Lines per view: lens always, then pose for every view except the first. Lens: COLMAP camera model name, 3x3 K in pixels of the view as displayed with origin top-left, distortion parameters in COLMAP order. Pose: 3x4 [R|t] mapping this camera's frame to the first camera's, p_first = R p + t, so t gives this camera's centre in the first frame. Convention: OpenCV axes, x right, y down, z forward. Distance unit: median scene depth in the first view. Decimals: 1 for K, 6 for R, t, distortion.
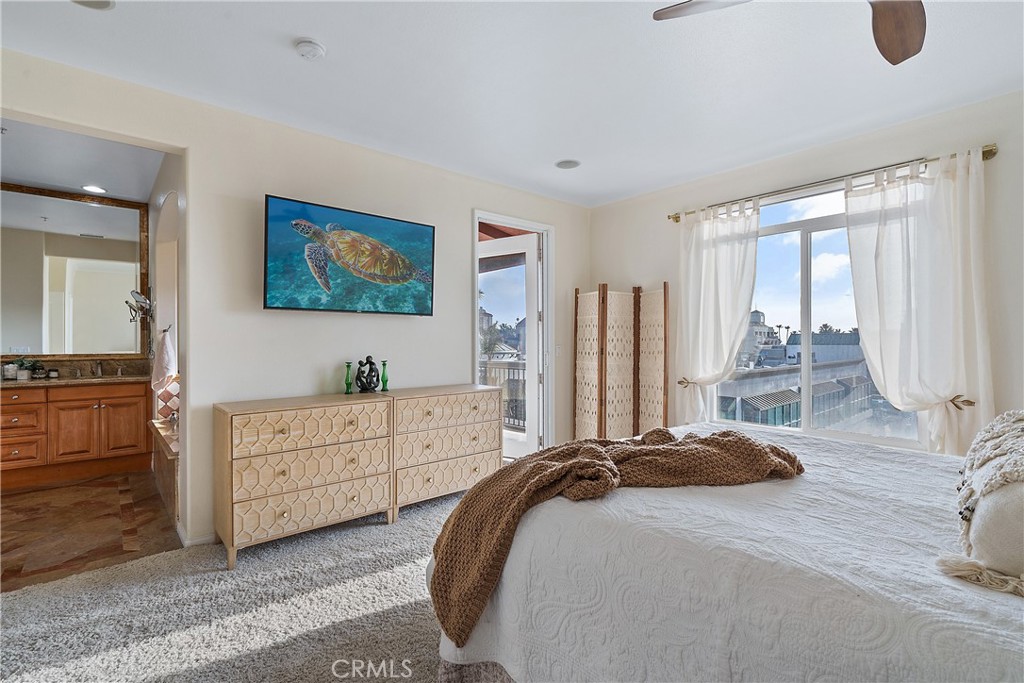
lens RADIAL K [[476.0, 0, 506.5], [0, 476.0, 336.5], [0, 0, 1]] dist [-0.016402, 0.008972]
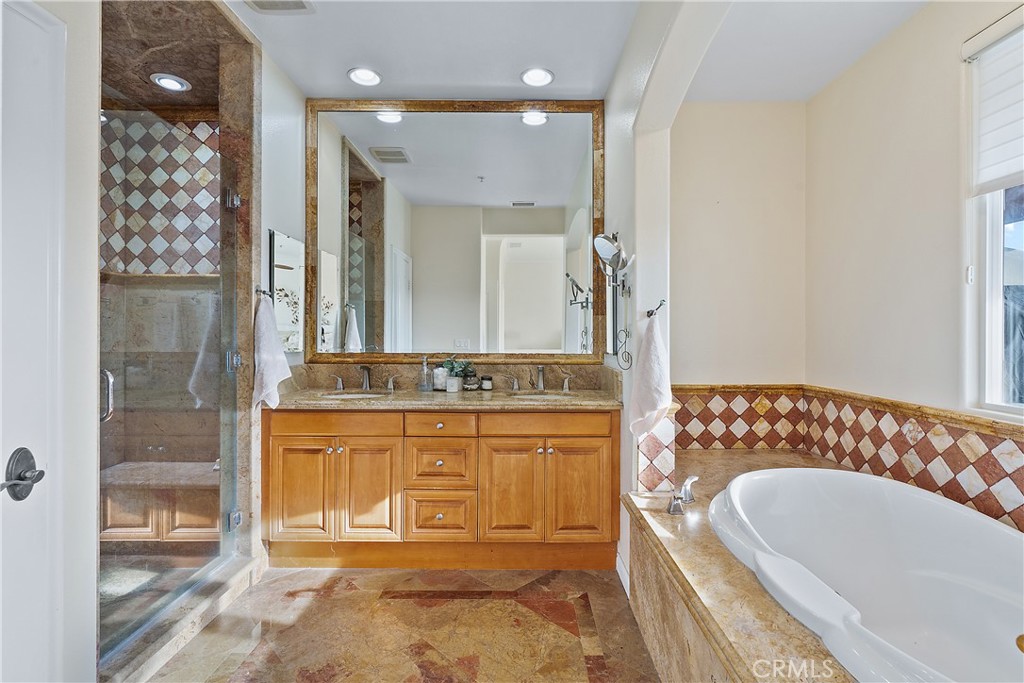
lens RADIAL K [[476.0, 0, 506.5], [0, 476.0, 336.5], [0, 0, 1]] dist [-0.016402, 0.008972]
pose [[0.741976, 0.011825, -0.670323, -0.501933], [-0.002285, 0.999883, 0.015110, 0.004335], [0.670423, -0.009680, 0.741916, 0.534291]]
